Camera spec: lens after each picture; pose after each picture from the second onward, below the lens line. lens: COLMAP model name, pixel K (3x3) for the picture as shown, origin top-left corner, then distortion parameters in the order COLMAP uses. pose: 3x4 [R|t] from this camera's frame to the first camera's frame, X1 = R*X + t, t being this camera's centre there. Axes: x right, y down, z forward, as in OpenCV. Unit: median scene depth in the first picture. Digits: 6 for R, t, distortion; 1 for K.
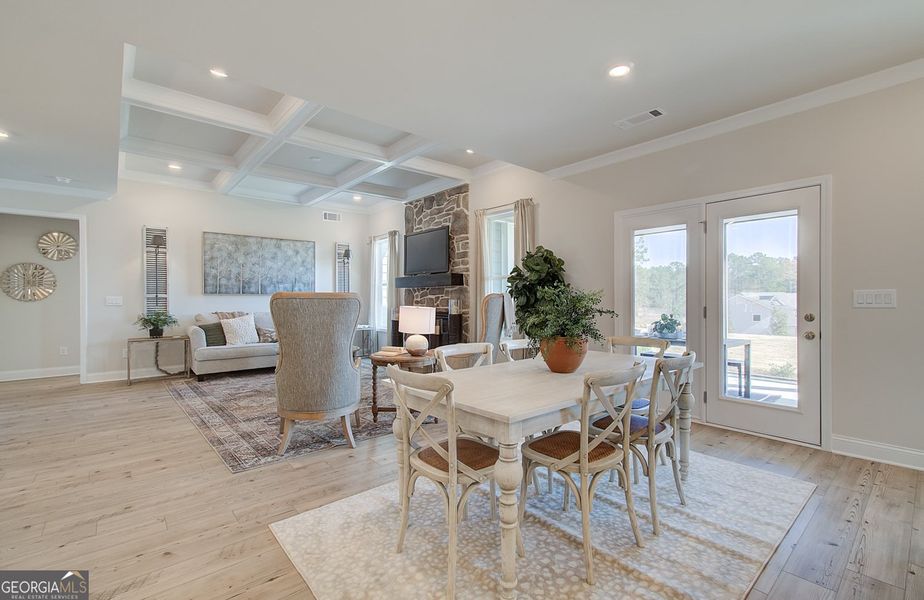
lens RADIAL K [[417.6, 0, 491.5], [0, 417.6, 300.9], [0, 0, 1]] dist [0.001896, 0.000709]
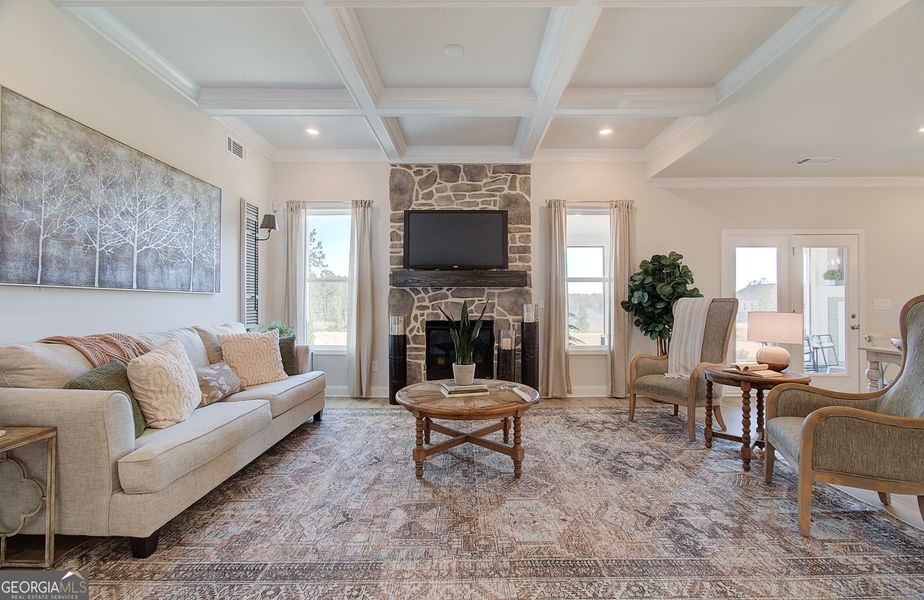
lens RADIAL K [[389.2, 0, 460.0], [0, 389.2, 302.2], [0, 0, 1]] dist [-0.002552, 0.000732]
pose [[0.670428, 0.008304, 0.741928, -0.696056], [0.000164, 0.999936, -0.011341, 0.001225], [-0.741975, 0.007725, 0.670383, 0.566976]]
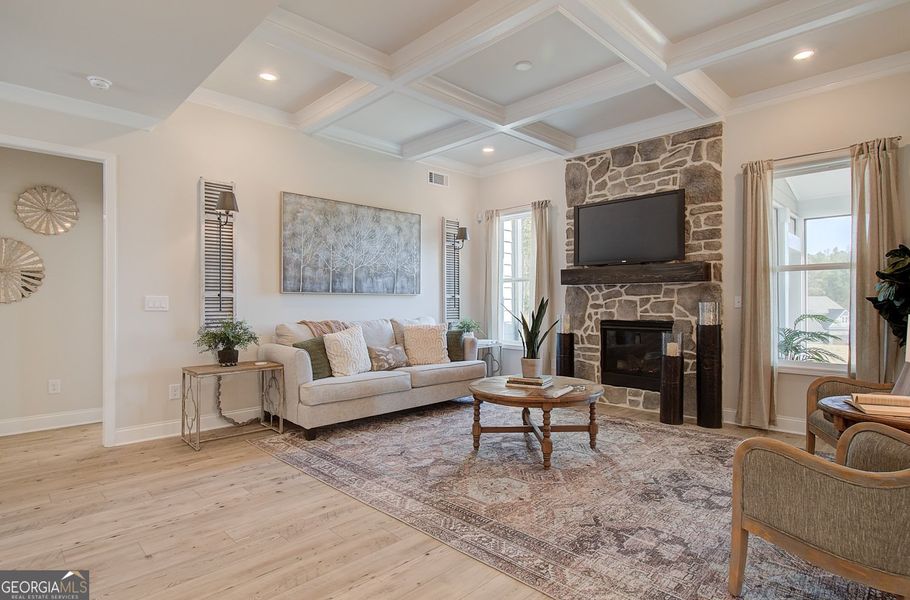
lens RADIAL K [[476.0, 0, 474.6], [0, 476.0, 302.3], [0, 0, 1]] dist [-0.015469, 0.000201]
pose [[0.997451, 0.004361, 0.071216, -0.470457], [-0.004176, 0.999988, -0.002736, -0.000705], [-0.071227, 0.002432, 0.997457, 0.287322]]
